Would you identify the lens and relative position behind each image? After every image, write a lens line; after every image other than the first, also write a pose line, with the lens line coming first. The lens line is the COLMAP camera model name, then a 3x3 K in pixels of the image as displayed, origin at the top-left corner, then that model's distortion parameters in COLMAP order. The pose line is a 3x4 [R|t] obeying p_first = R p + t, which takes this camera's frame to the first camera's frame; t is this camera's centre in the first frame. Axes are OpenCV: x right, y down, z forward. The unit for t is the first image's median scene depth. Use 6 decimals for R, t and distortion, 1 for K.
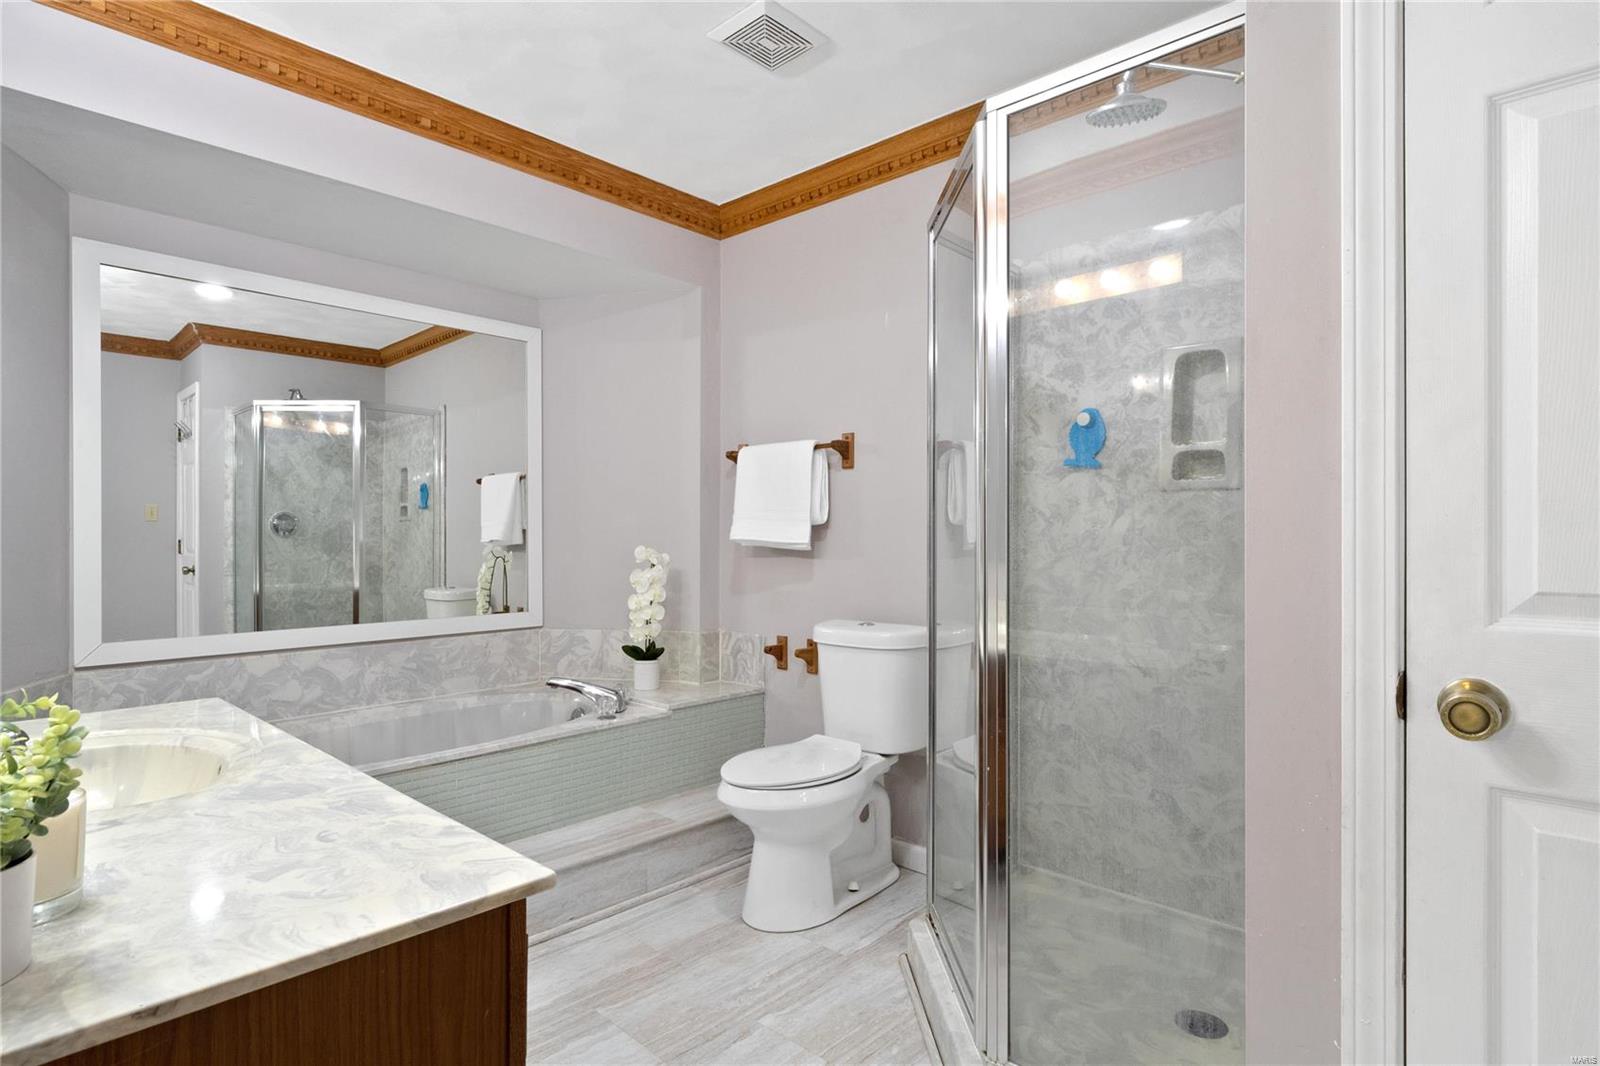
lens RADIAL K [[804.3, 0, 802.4], [0, 804.3, 537.1], [0, 0, 1]] dist [-0.005966, -0.003144]
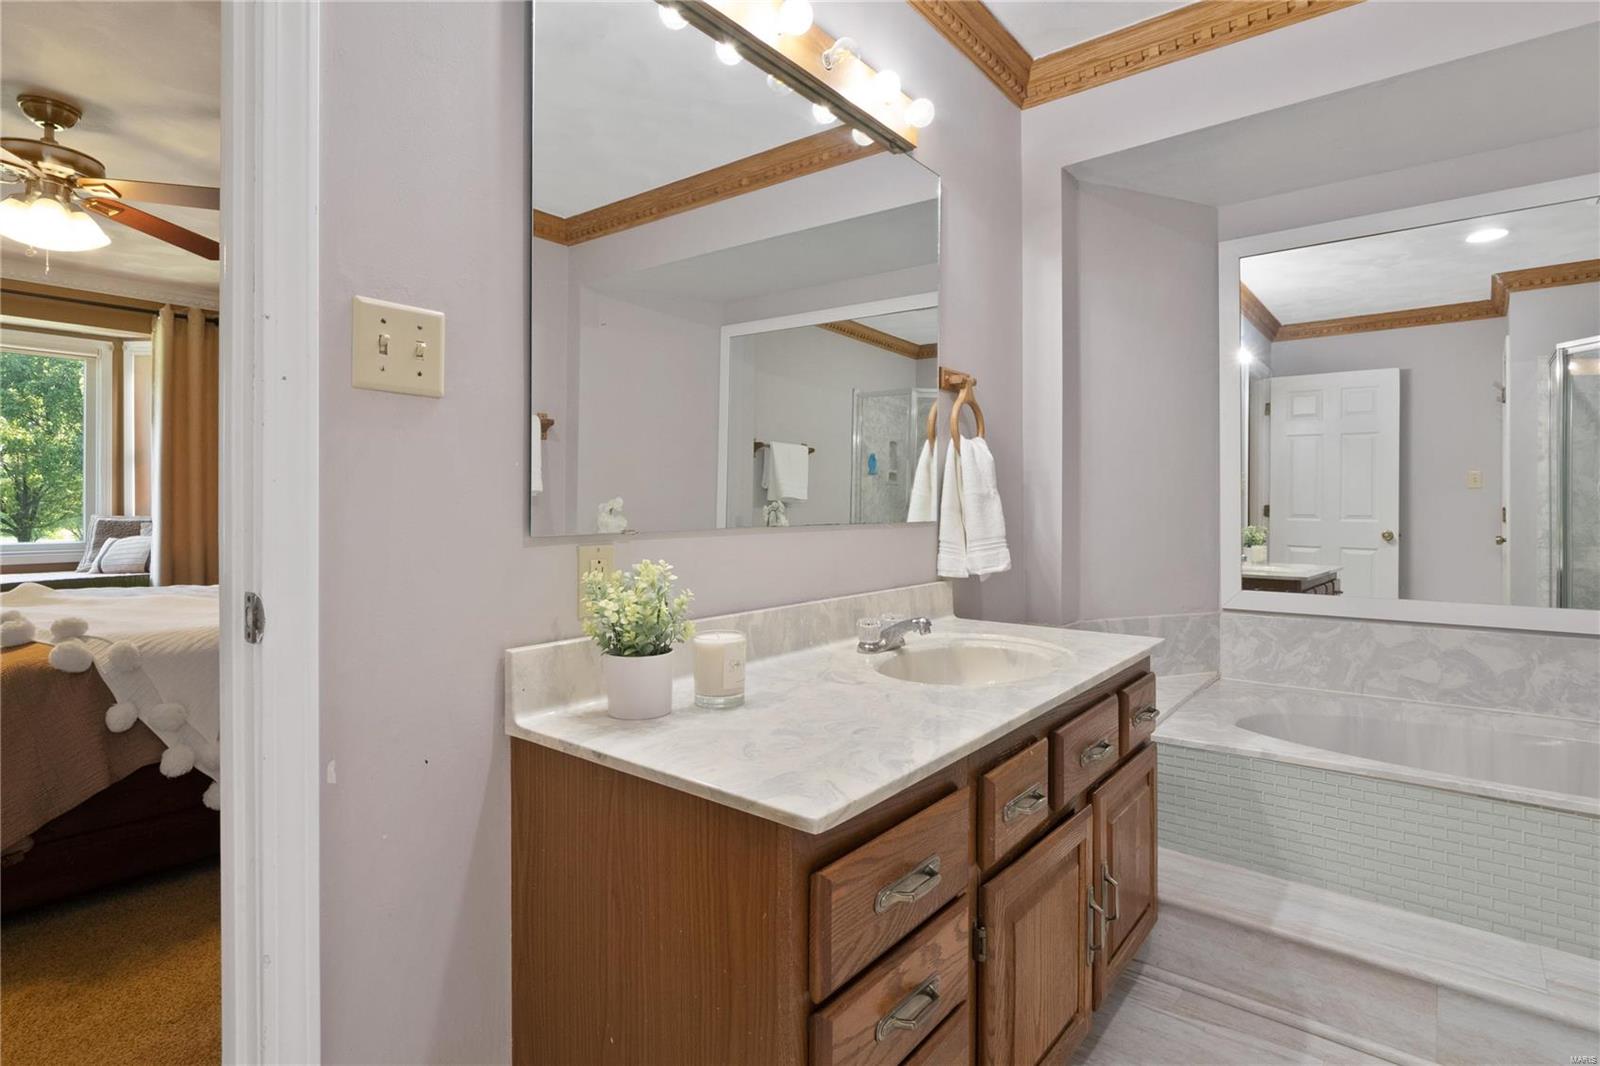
lens RADIAL K [[804.3, 0, 823.1], [0, 804.3, 498.0], [0, 0, 1]] dist [-0.005966, -0.003144]
pose [[0.090870, -0.010877, -0.995803, 0.176054], [-0.005041, 0.999923, -0.011382, 0.015634], [0.995850, 0.006055, 0.090808, 0.258886]]
